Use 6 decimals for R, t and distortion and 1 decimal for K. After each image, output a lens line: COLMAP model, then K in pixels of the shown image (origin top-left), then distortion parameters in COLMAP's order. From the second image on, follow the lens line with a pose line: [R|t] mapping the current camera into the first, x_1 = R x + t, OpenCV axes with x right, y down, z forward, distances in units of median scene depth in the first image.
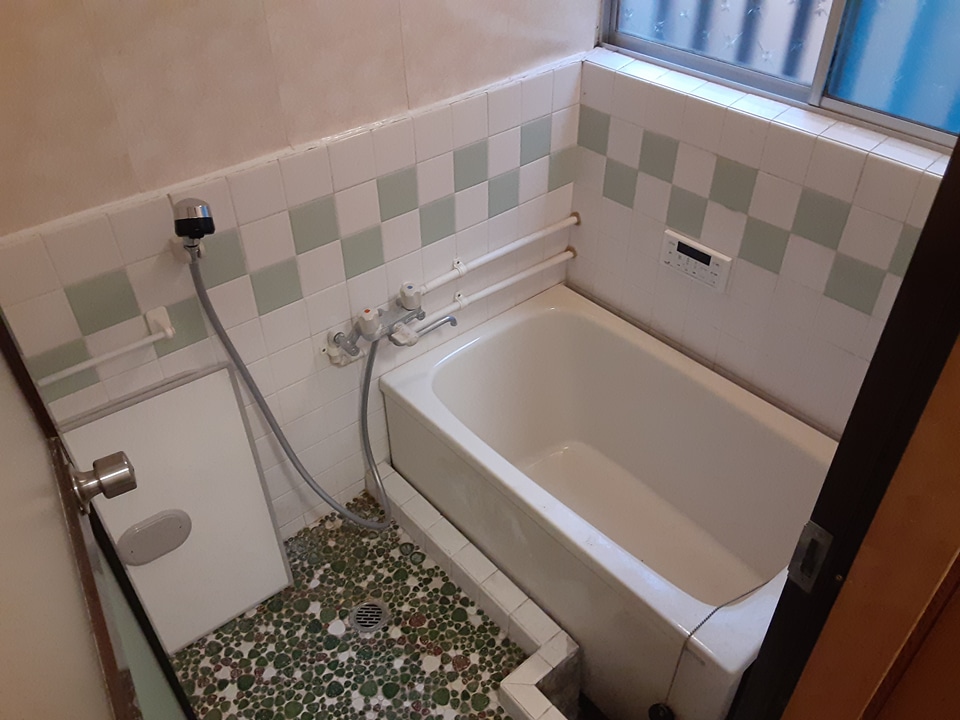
lens RADIAL K [[768.0, 0, 492.8], [0, 768.0, 360.1], [0, 0, 1]] dist [0.140401, -0.212793]
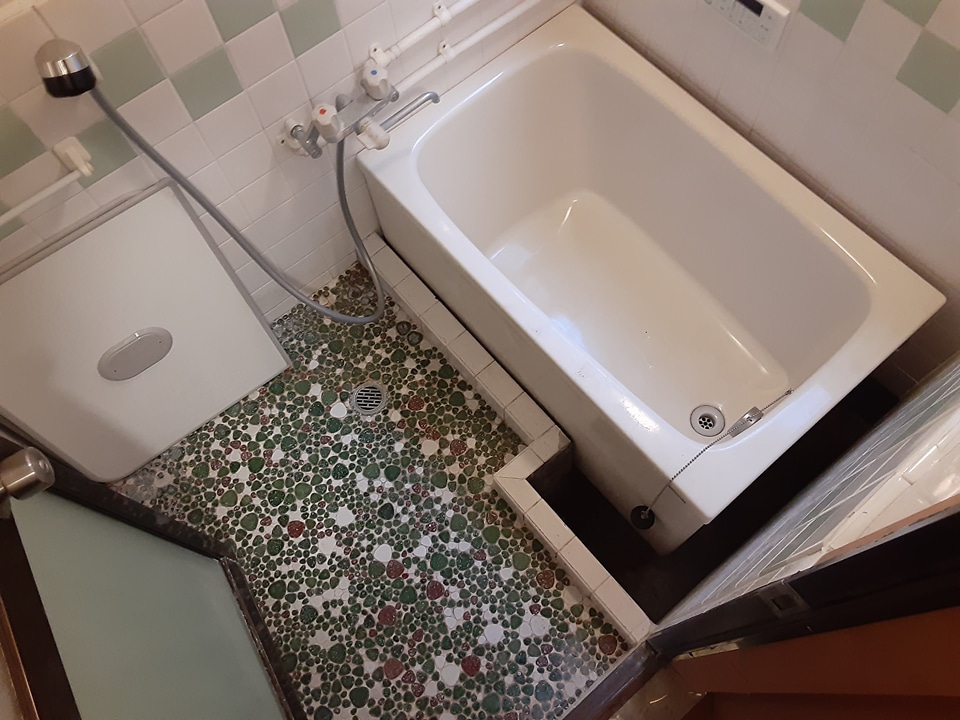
lens RADIAL K [[768.0, 0, 492.8], [0, 768.0, 360.1], [0, 0, 1]] dist [0.140401, -0.212793]
pose [[0.999108, 0.003793, -0.042055, 0.048418], [0.016261, 0.884586, 0.466094, -0.195840], [0.038969, -0.466363, 0.883735, 0.141520]]
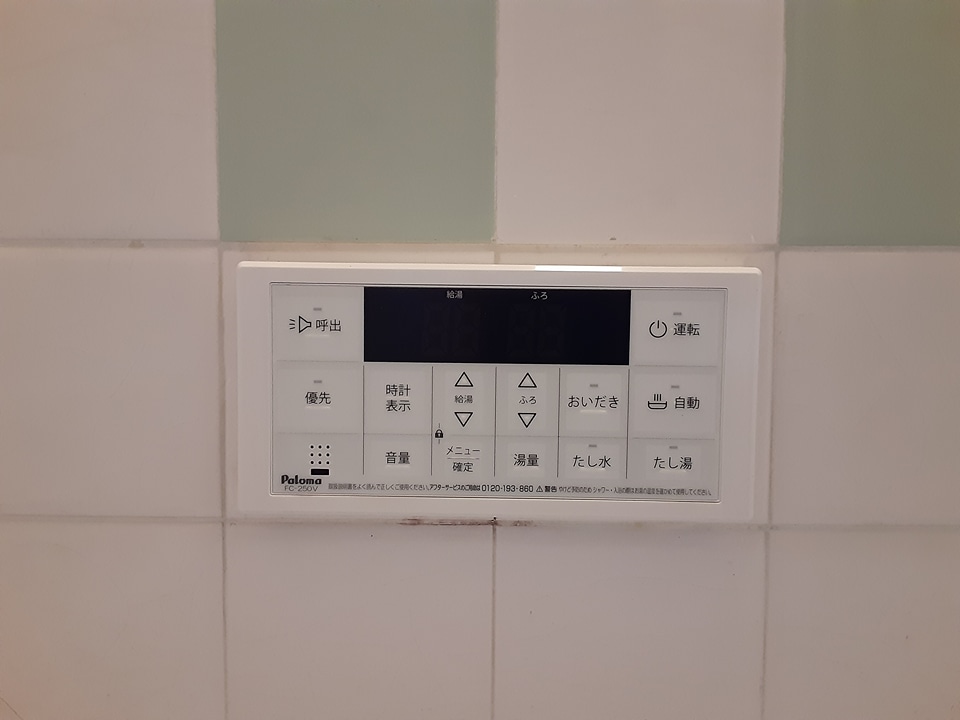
lens RADIAL K [[768.0, 0, 492.8], [0, 768.0, 360.1], [0, 0, 1]] dist [0.140401, -0.212793]
pose [[0.678741, -0.043321, 0.733099, 0.156954], [0.451807, 0.811611, -0.370347, -0.081055], [-0.578948, 0.582589, 0.570447, 0.970293]]
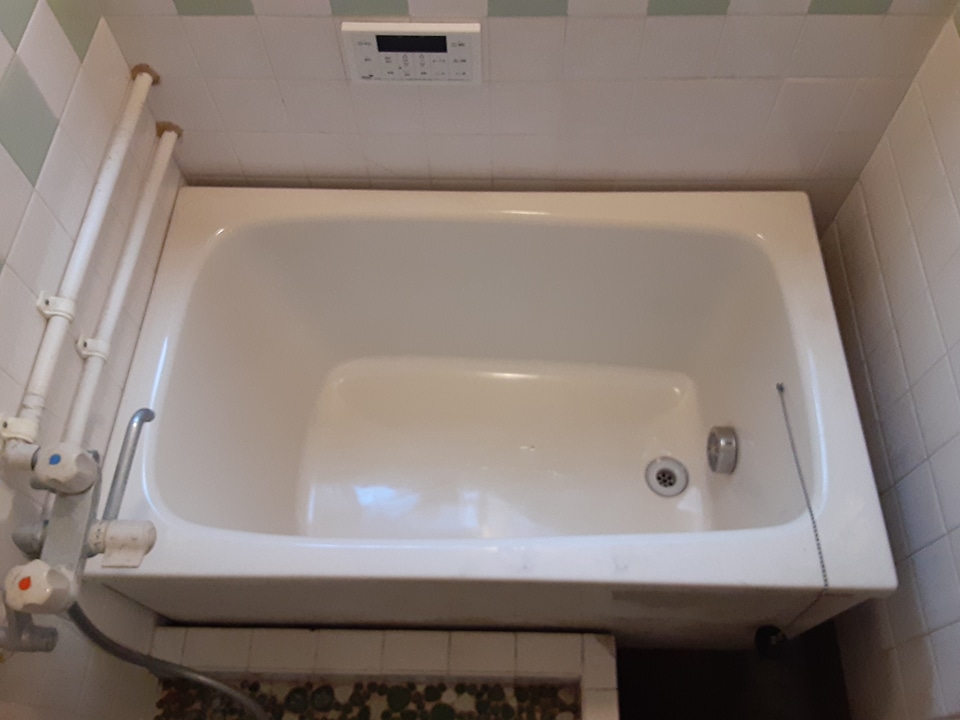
lens RADIAL K [[768.0, 0, 492.8], [0, 768.0, 360.1], [0, 0, 1]] dist [0.140401, -0.212793]
pose [[0.678382, -0.643140, 0.355204, -0.058541], [0.468878, 0.751183, 0.464626, -0.213319], [-0.565642, -0.148647, 0.811143, 0.489249]]
